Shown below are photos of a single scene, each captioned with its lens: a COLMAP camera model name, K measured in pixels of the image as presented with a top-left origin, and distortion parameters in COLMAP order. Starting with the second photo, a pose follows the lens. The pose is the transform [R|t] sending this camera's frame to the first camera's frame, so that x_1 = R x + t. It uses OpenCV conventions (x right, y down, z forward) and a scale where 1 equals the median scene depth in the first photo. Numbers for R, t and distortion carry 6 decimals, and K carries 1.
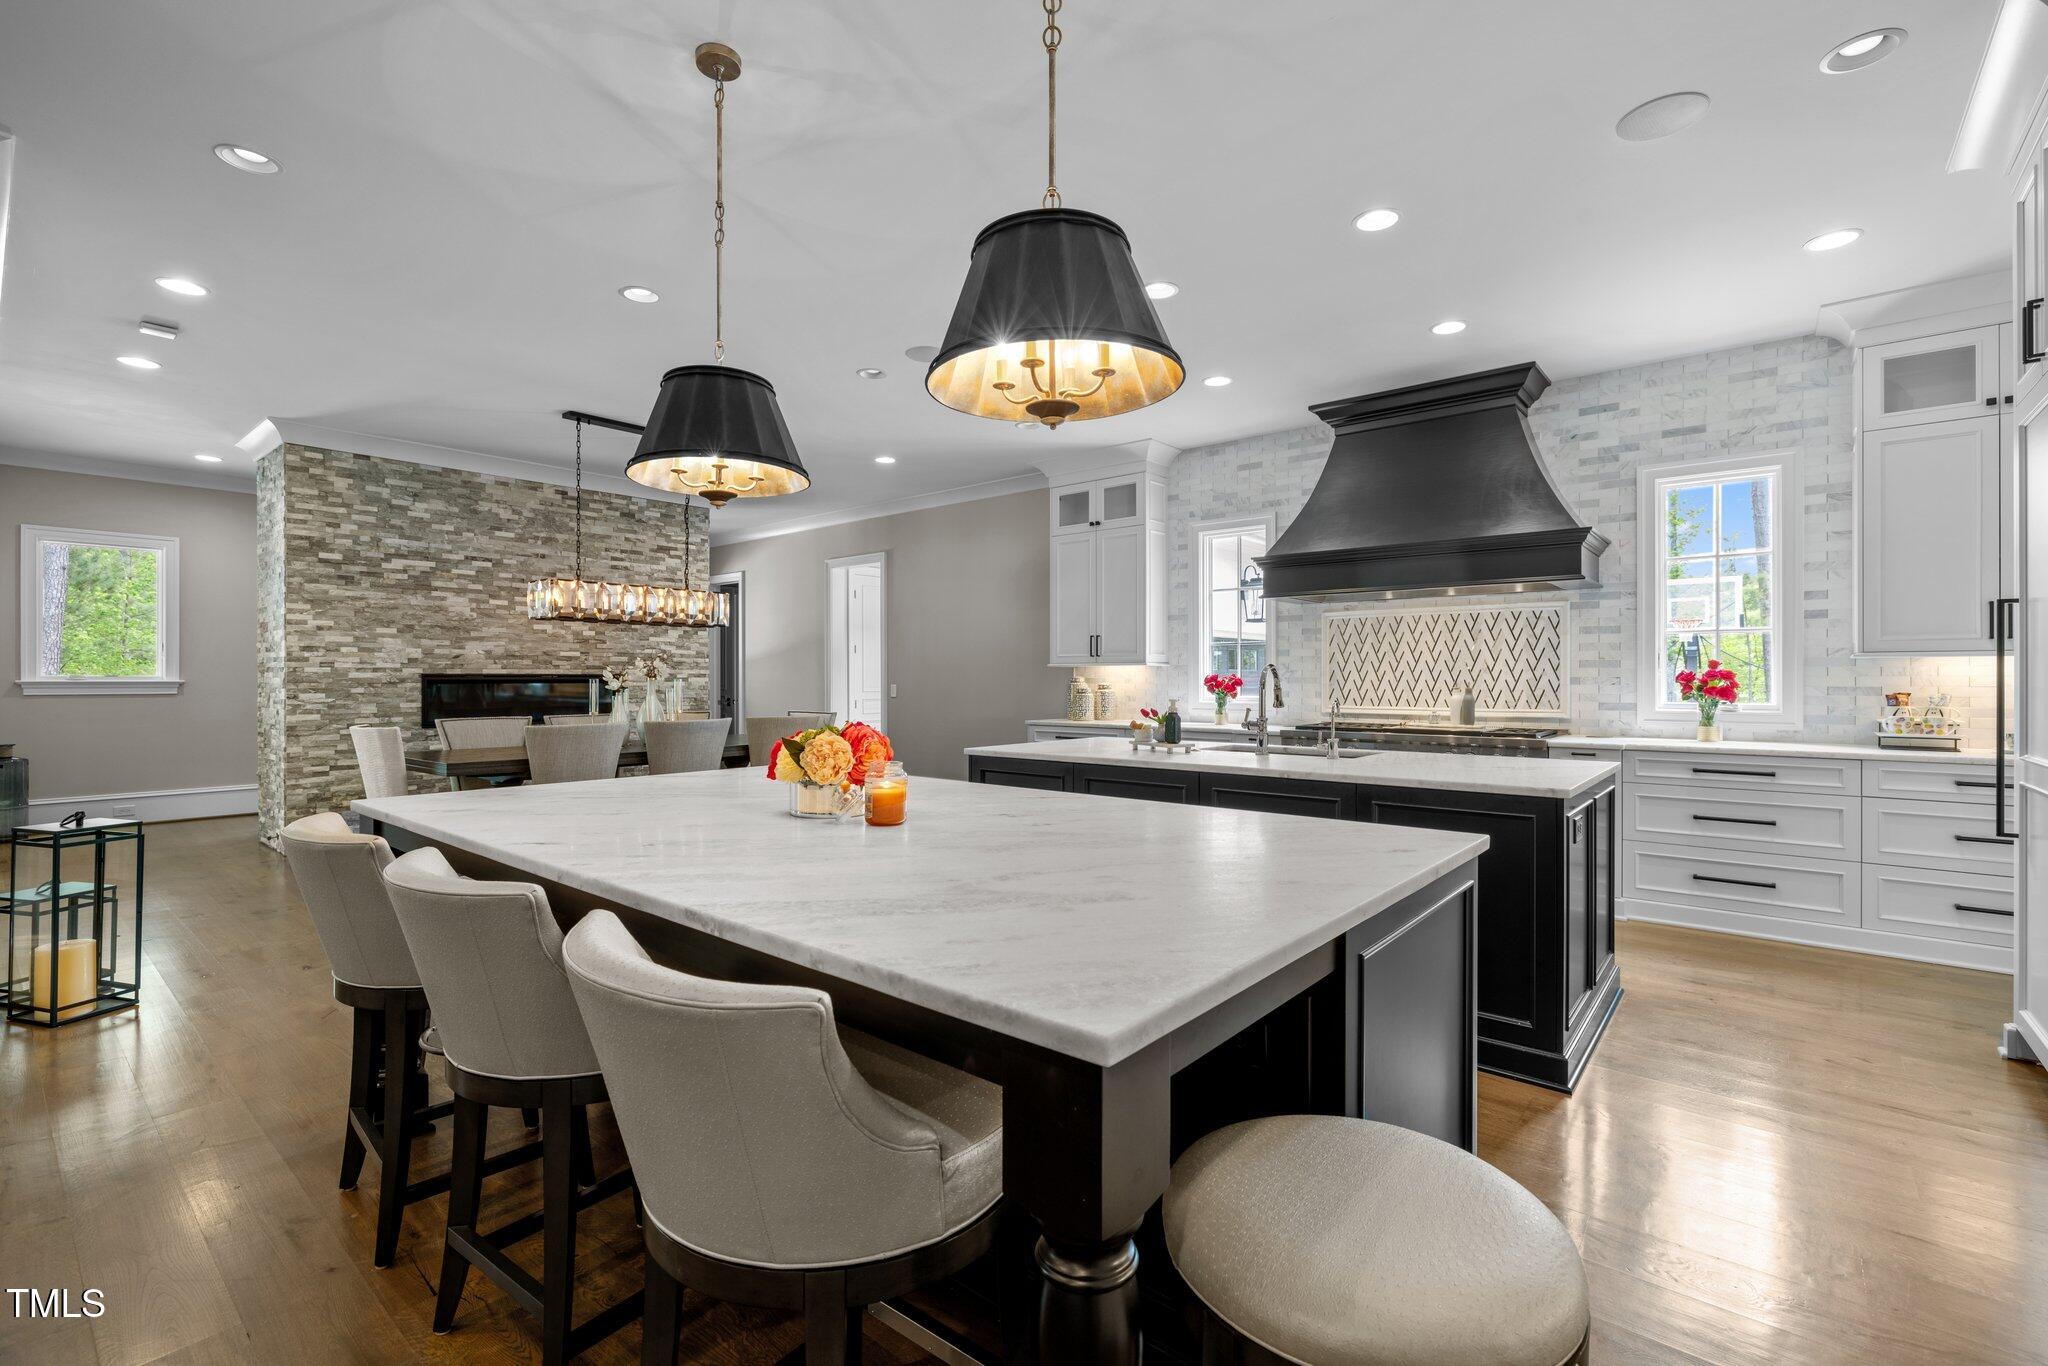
lens RADIAL K [[887.8, 0, 1022.5], [0, 887.8, 680.6], [0, 0, 1]] dist [-0.009754, 0.001912]
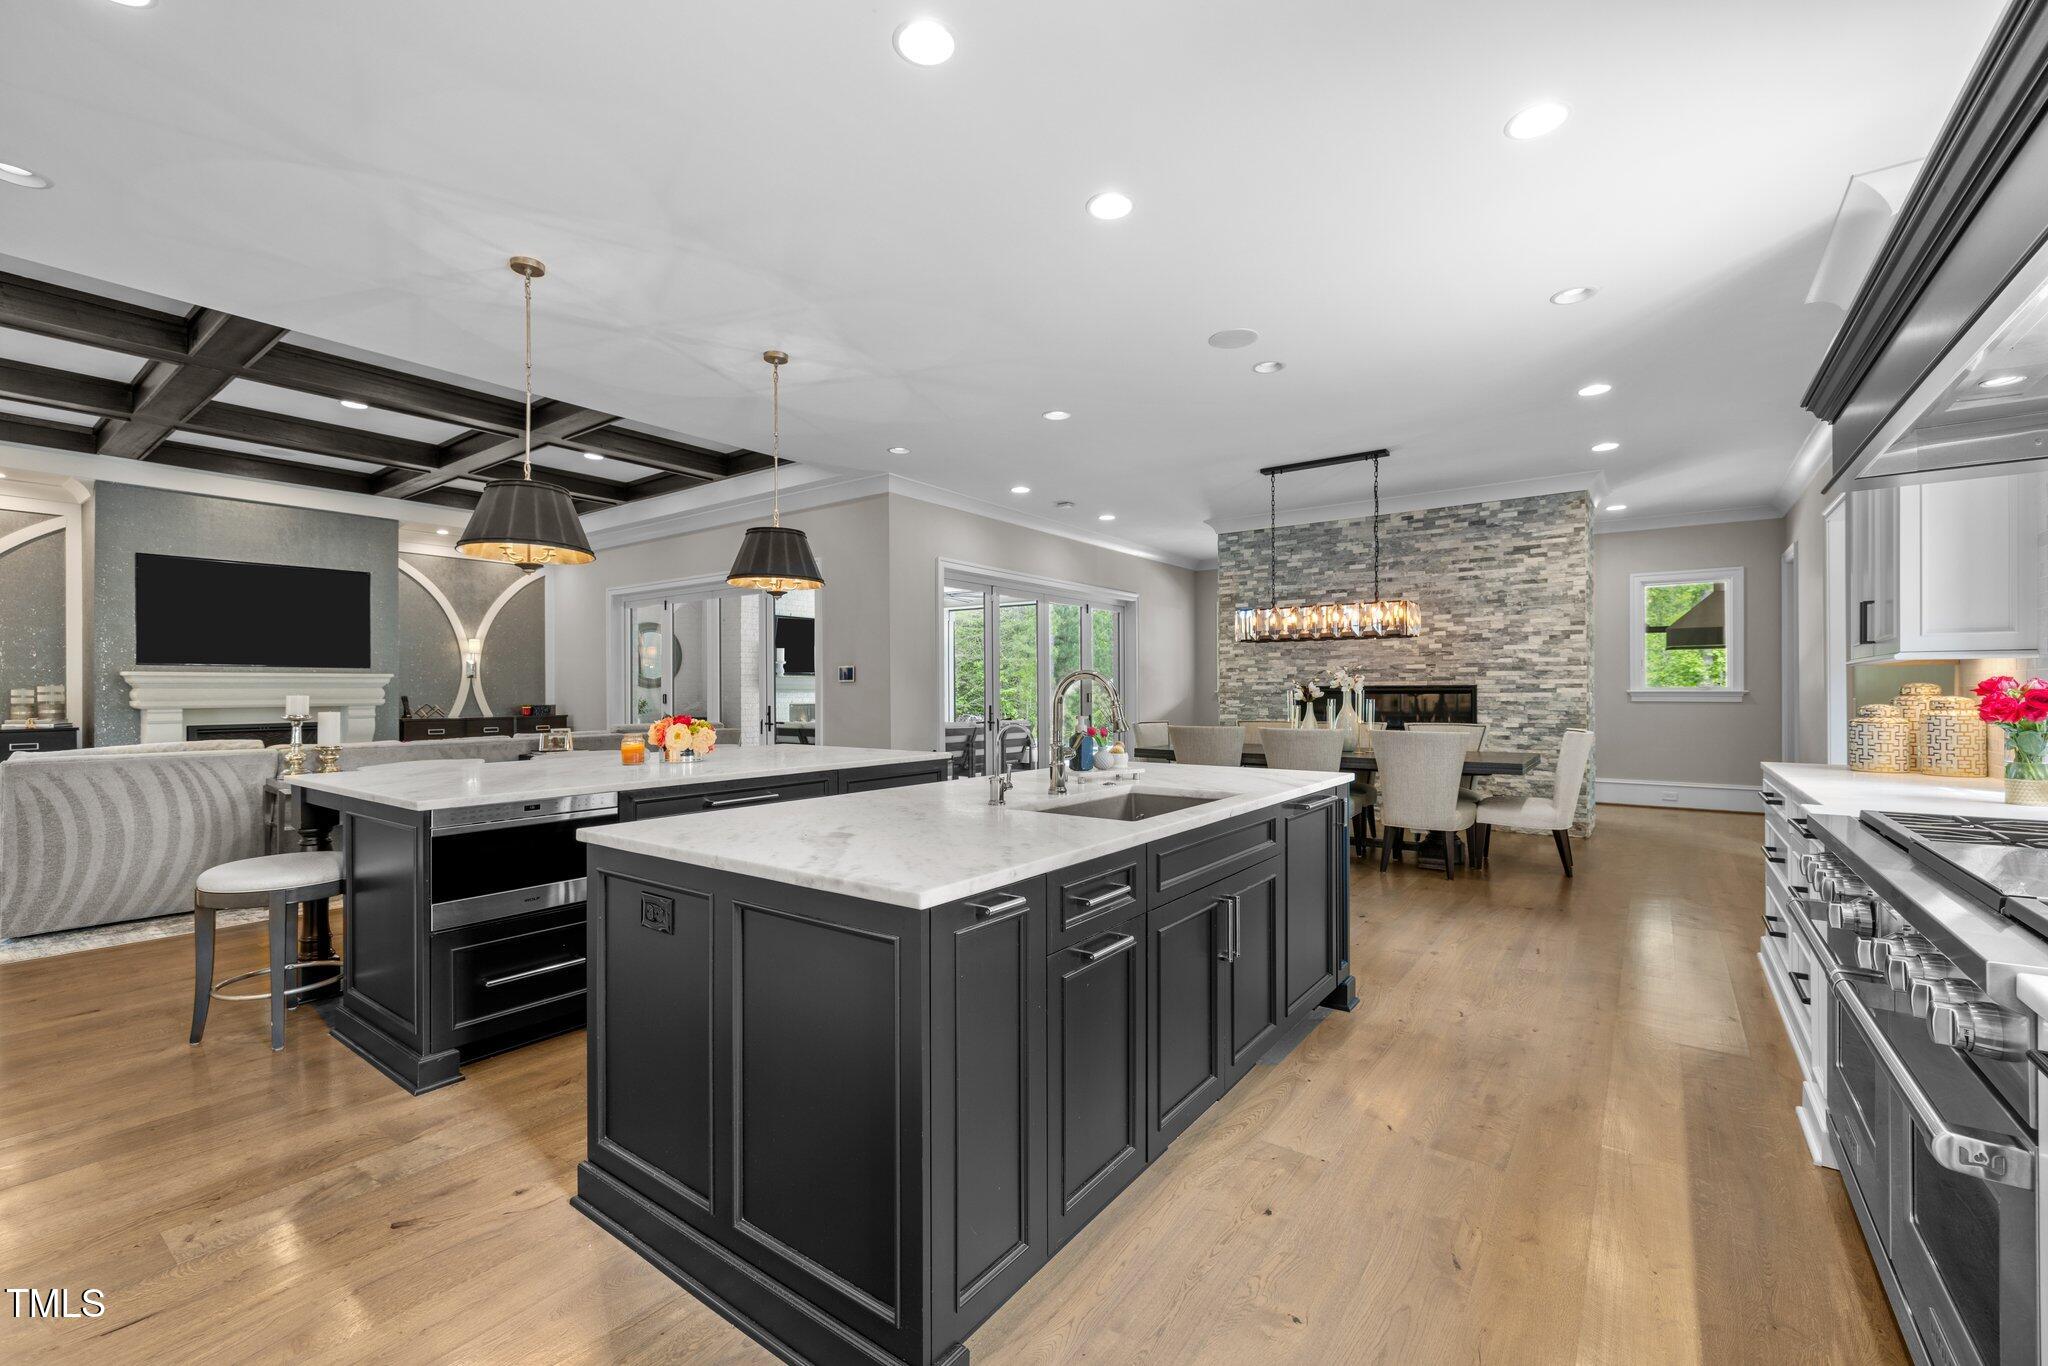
lens RADIAL K [[854.1, 0, 1034.5], [0, 854.1, 688.3], [0, 0, 1]] dist [0.002707, -0.000356]
pose [[0.078842, -0.003059, -0.996882, 0.576785], [0.001134, 0.999995, -0.002979, -0.001394], [0.996886, -0.000896, 0.078845, 0.546787]]
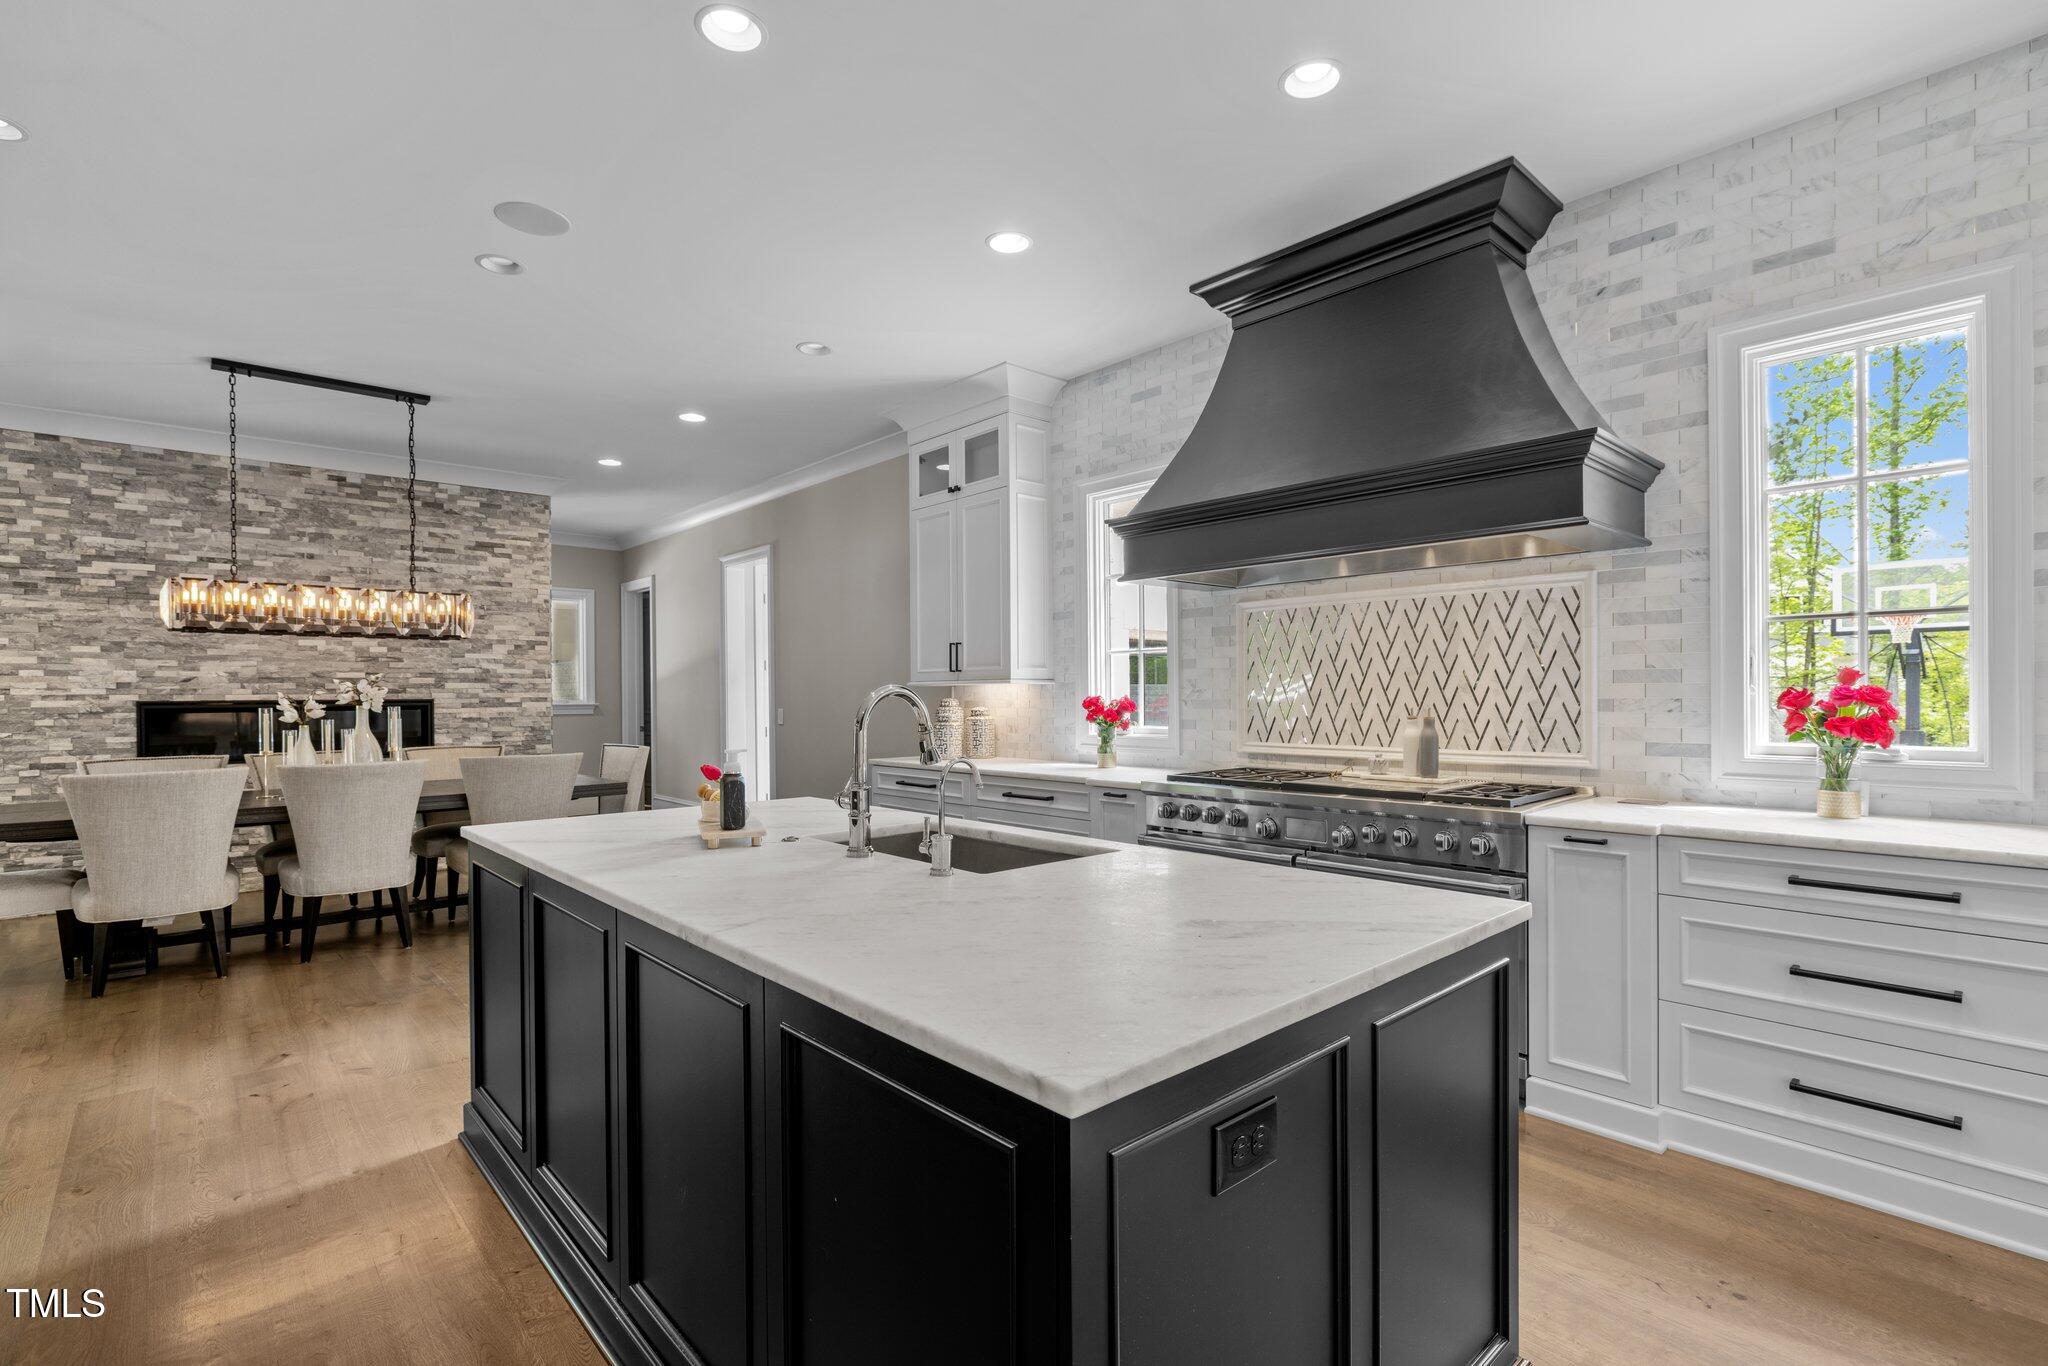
lens RADIAL K [[933.7, 0, 1023.1], [0, 933.7, 699.3], [0, 0, 1]] dist [-0.011379, 0.002802]
pose [[0.991471, -0.006644, -0.130161, 0.260254], [0.007034, 0.999972, 0.002535, -0.006522], [0.130140, -0.003429, 0.991490, 0.271982]]
